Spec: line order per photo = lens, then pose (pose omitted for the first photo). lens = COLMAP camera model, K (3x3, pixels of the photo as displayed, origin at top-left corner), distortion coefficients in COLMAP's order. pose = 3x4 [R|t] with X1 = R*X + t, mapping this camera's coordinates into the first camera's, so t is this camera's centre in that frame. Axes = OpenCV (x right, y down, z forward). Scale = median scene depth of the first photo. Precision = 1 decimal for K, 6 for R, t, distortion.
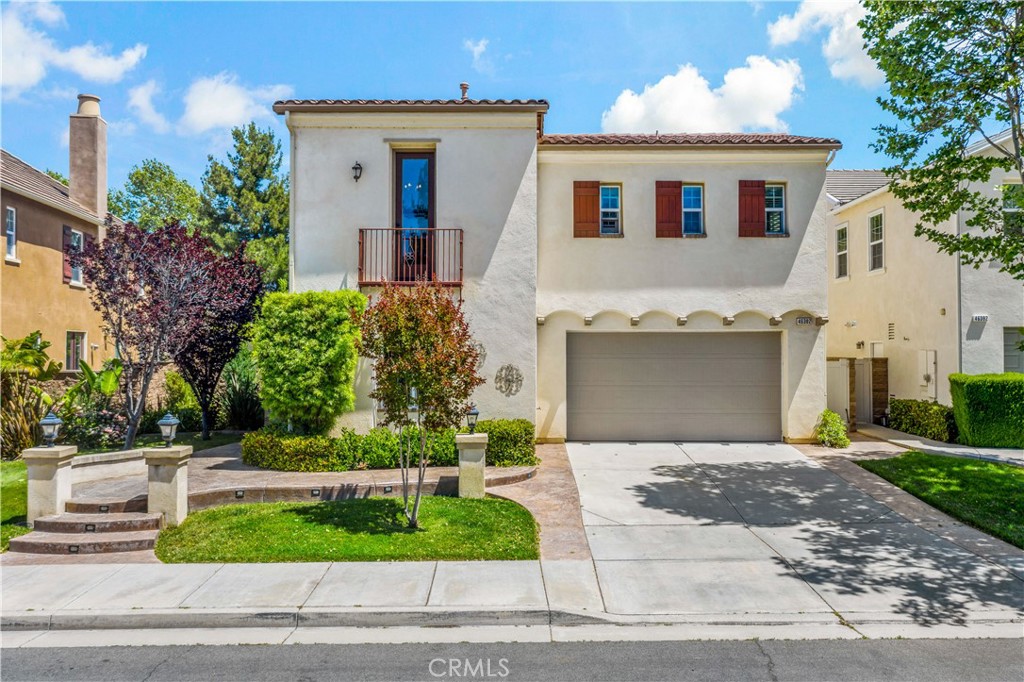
lens RADIAL K [[822.1, 0, 518.2], [0, 822.1, 340.4], [0, 0, 1]] dist [-0.007614, -0.008667]
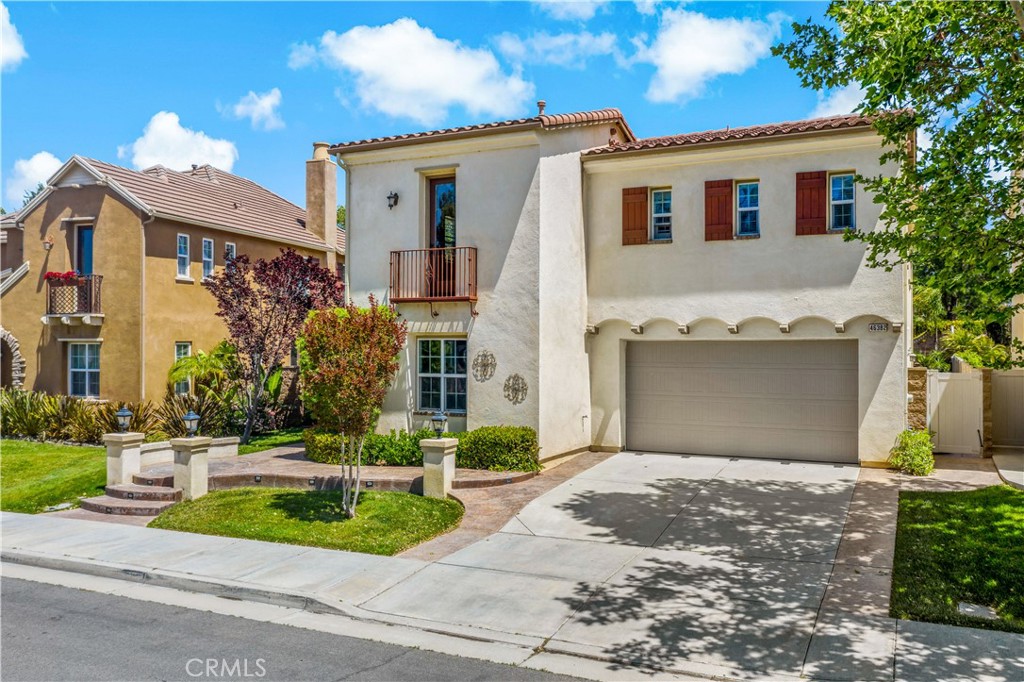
lens RADIAL K [[822.1, 0, 518.2], [0, 822.1, 340.4], [0, 0, 1]] dist [-0.007614, -0.008667]
pose [[0.902481, -0.003280, -0.430717, 0.440831], [0.004044, 0.999991, 0.000857, -0.014060], [0.430710, -0.002515, 0.902487, 0.058509]]
